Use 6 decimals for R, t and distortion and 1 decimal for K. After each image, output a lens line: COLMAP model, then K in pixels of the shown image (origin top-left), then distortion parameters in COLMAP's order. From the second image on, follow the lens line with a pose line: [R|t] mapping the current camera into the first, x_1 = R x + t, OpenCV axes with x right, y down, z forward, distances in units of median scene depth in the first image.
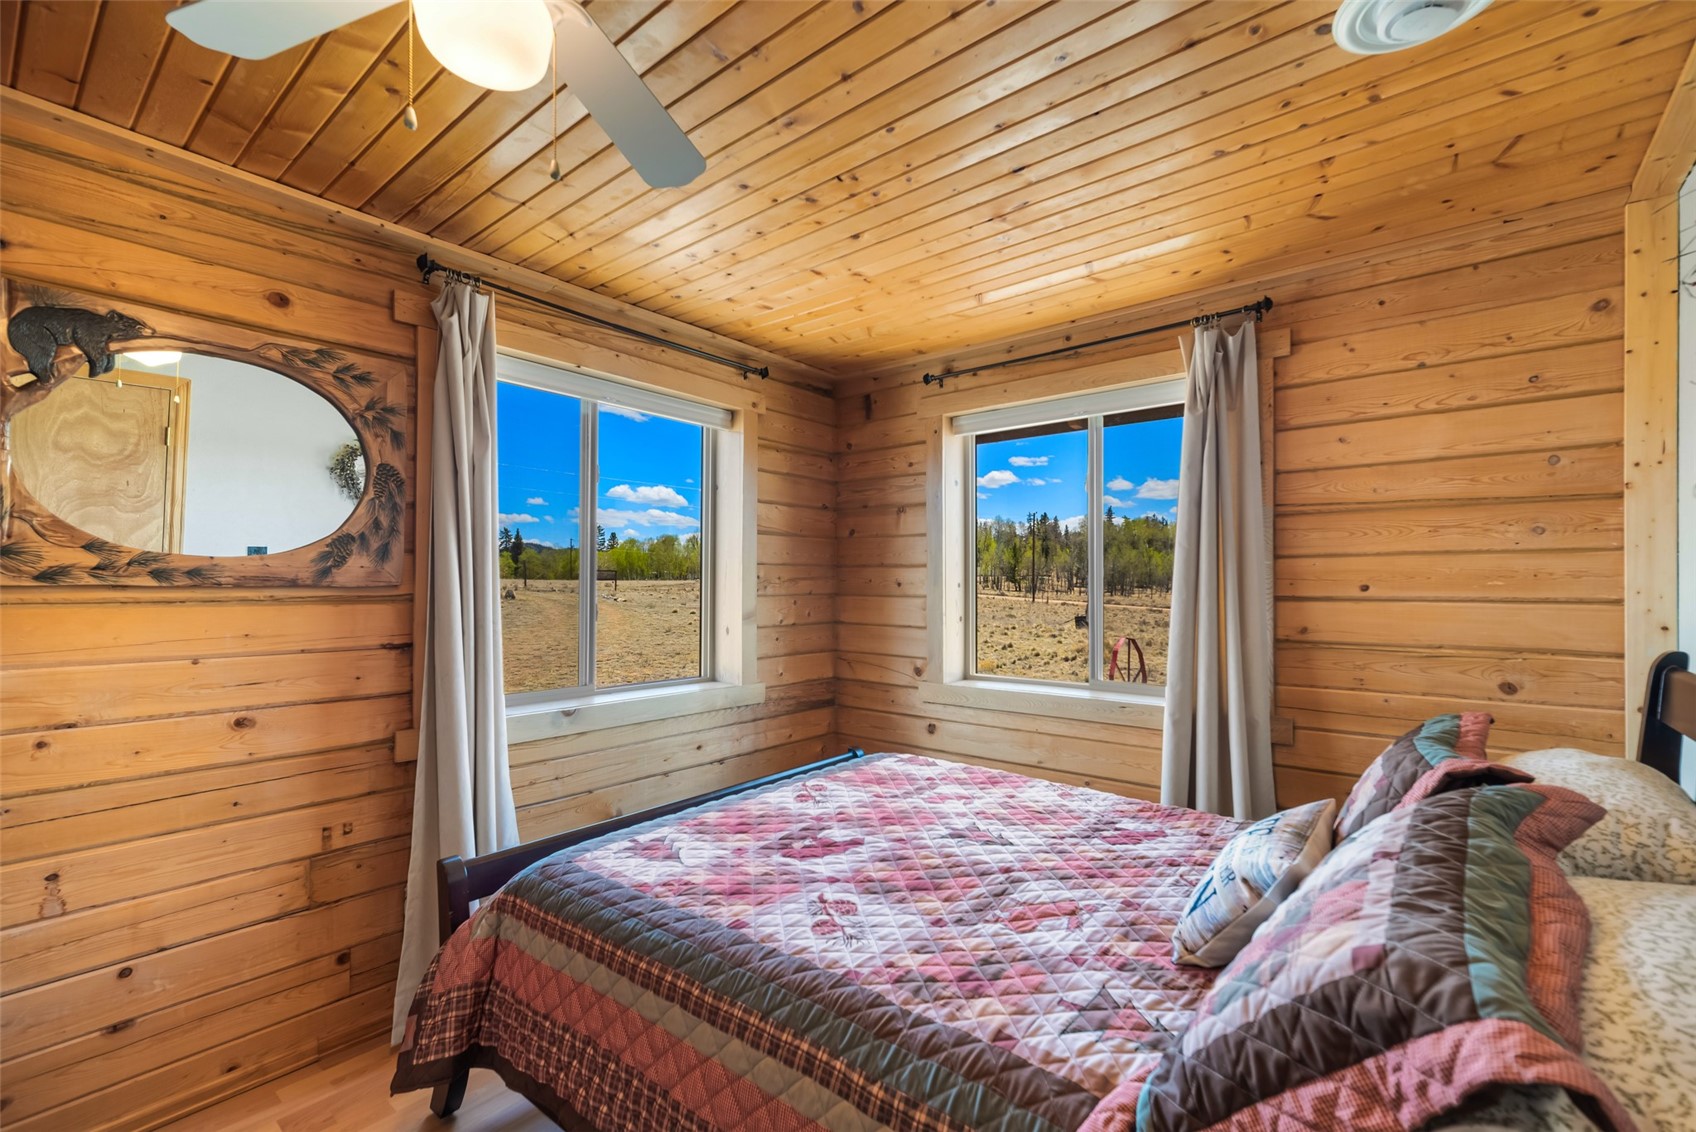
lens RADIAL K [[735.4, 0, 850.8], [0, 735.4, 579.6], [0, 0, 1]] dist [0.007927, 0.001182]
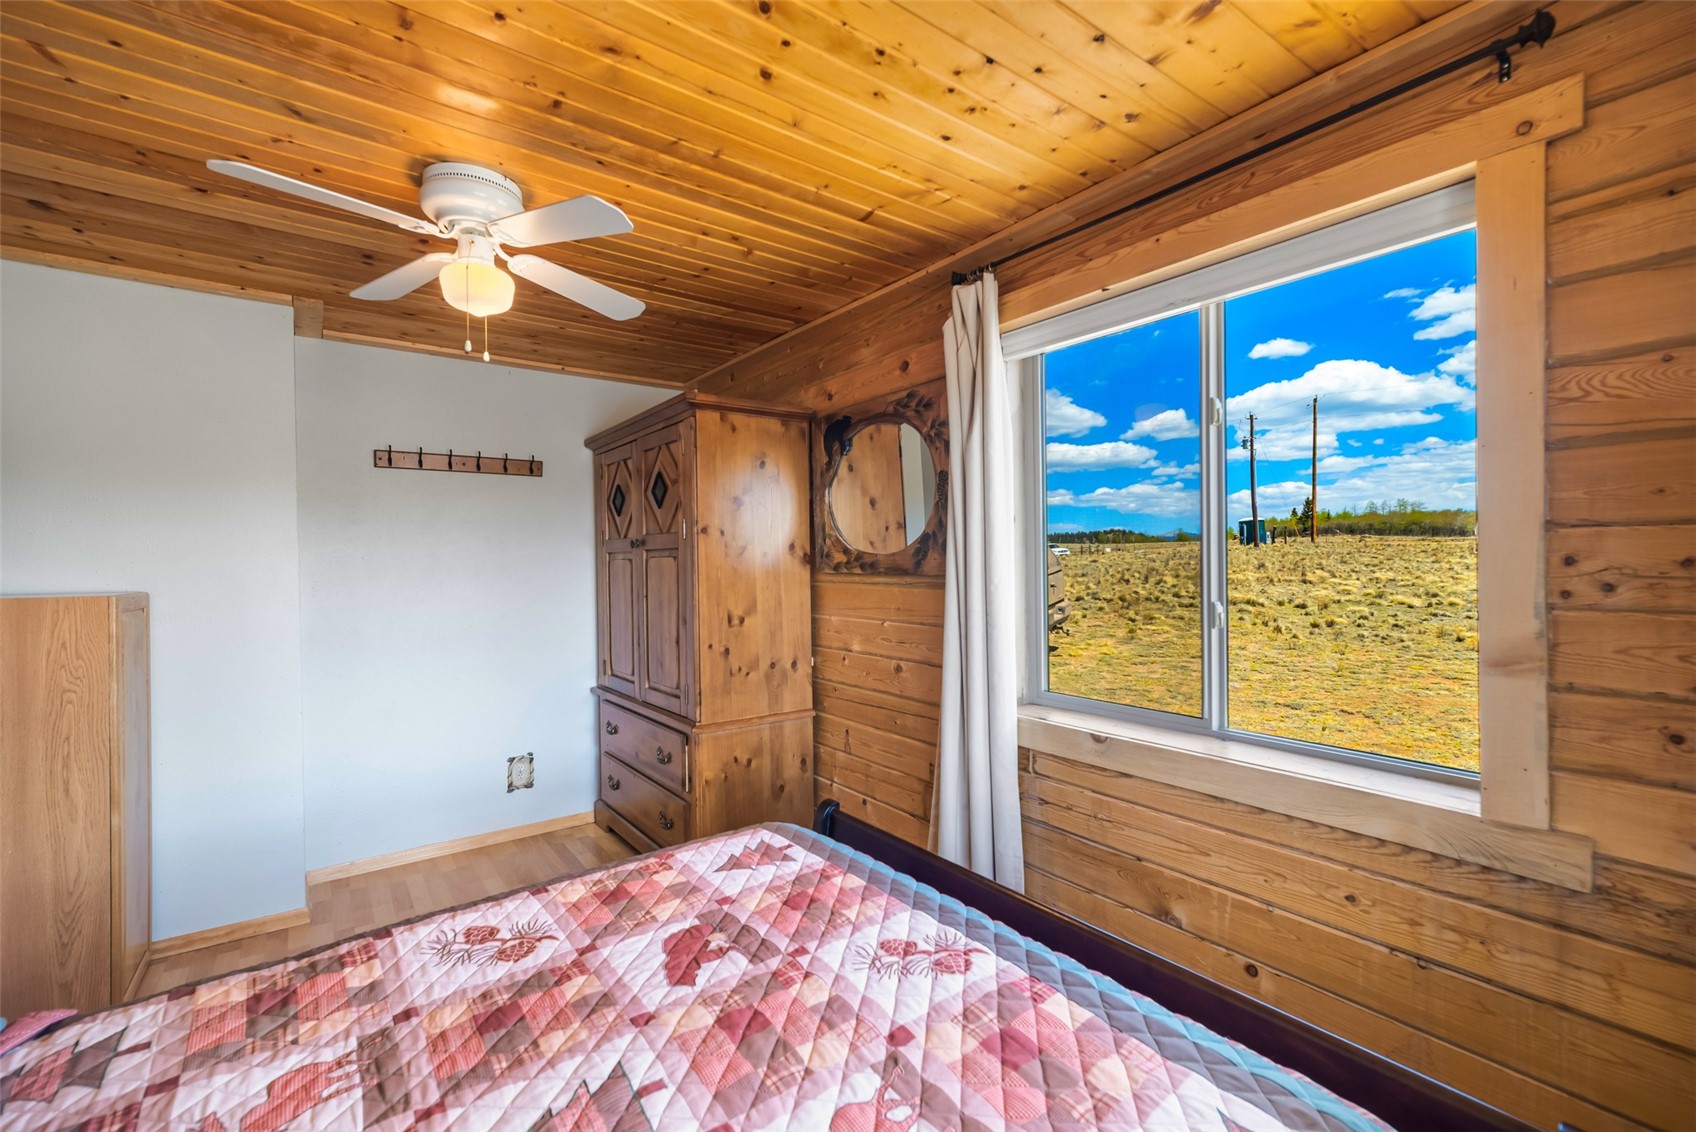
lens RADIAL K [[735.4, 0, 856.2], [0, 735.4, 559.8], [0, 0, 1]] dist [0.007927, 0.001182]
pose [[-0.241157, -0.000074, -0.970486, 0.553533], [0.016247, 0.999860, -0.004114, -0.013191], [0.970350, -0.016760, -0.241122, 1.187604]]
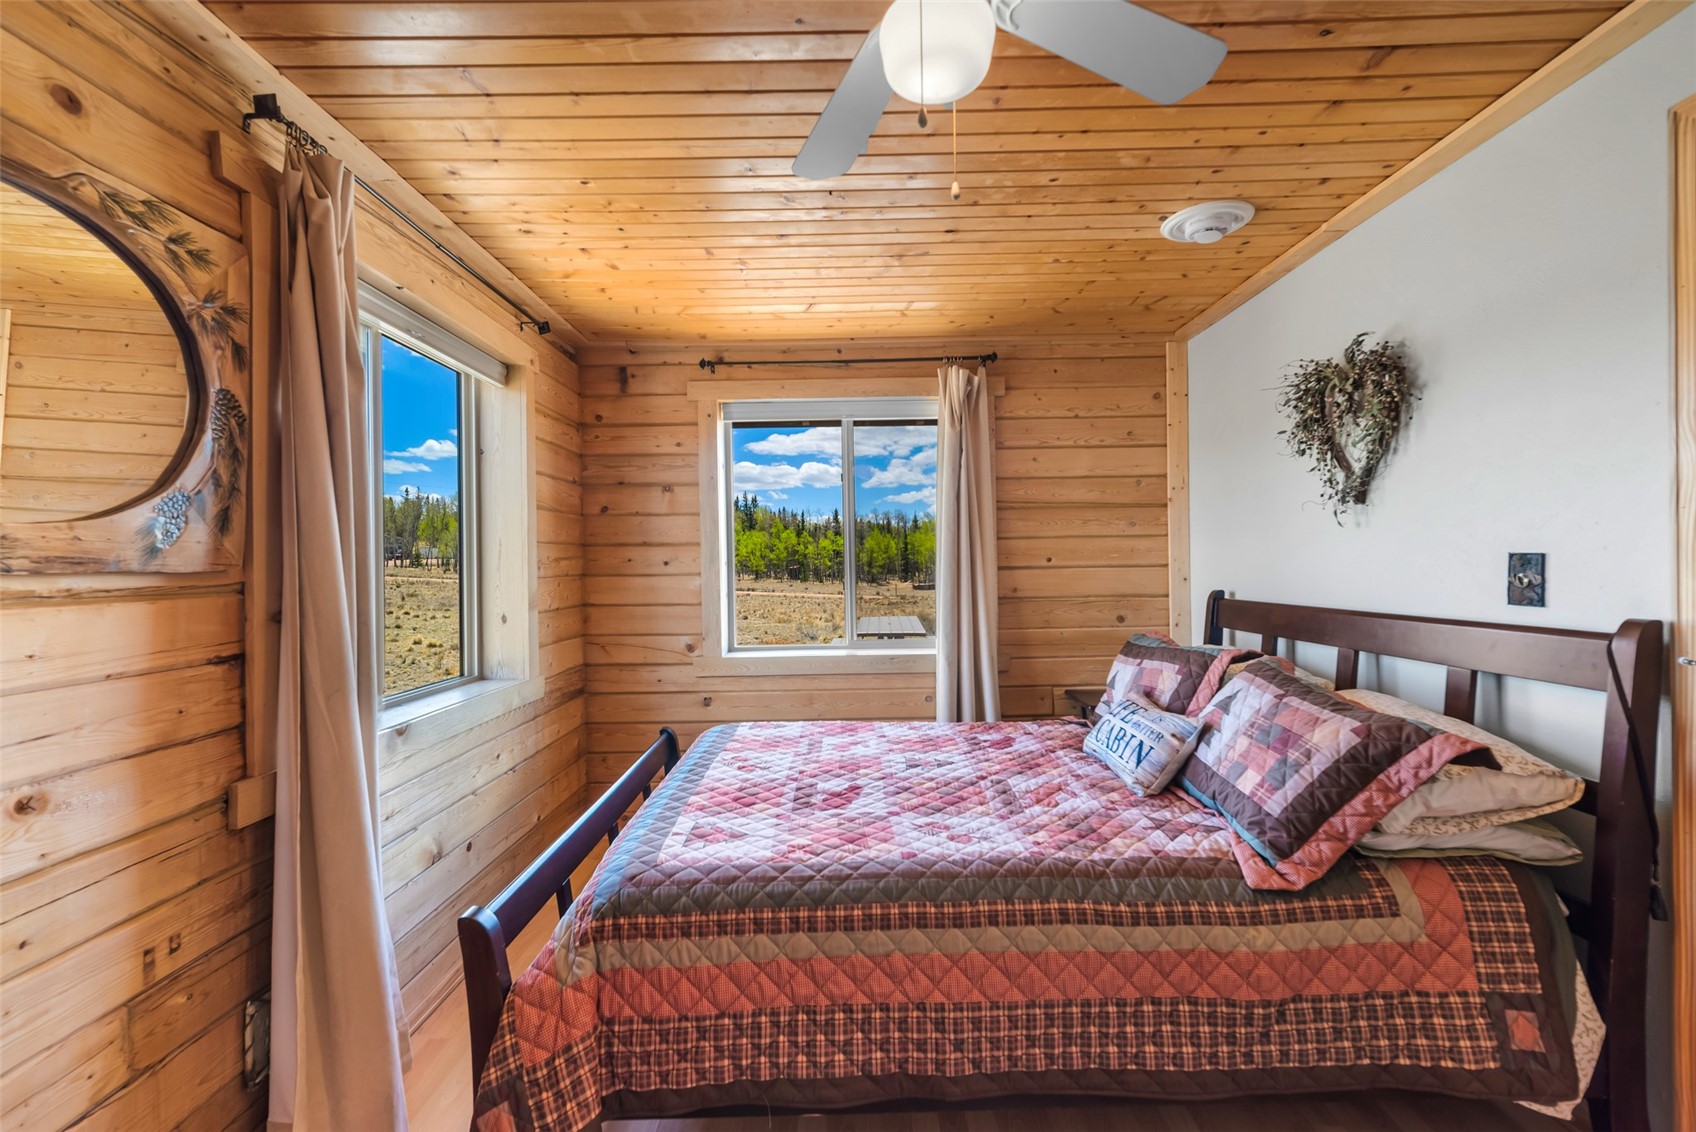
lens RADIAL K [[735.4, 0, 849.7], [0, 735.4, 564.2], [0, 0, 1]] dist [0.007927, 0.001182]
pose [[0.772583, -0.014208, 0.634755, -0.644357], [0.011241, 0.999899, 0.008699, 0.003380], [-0.634814, 0.000415, 0.772665, 0.117920]]
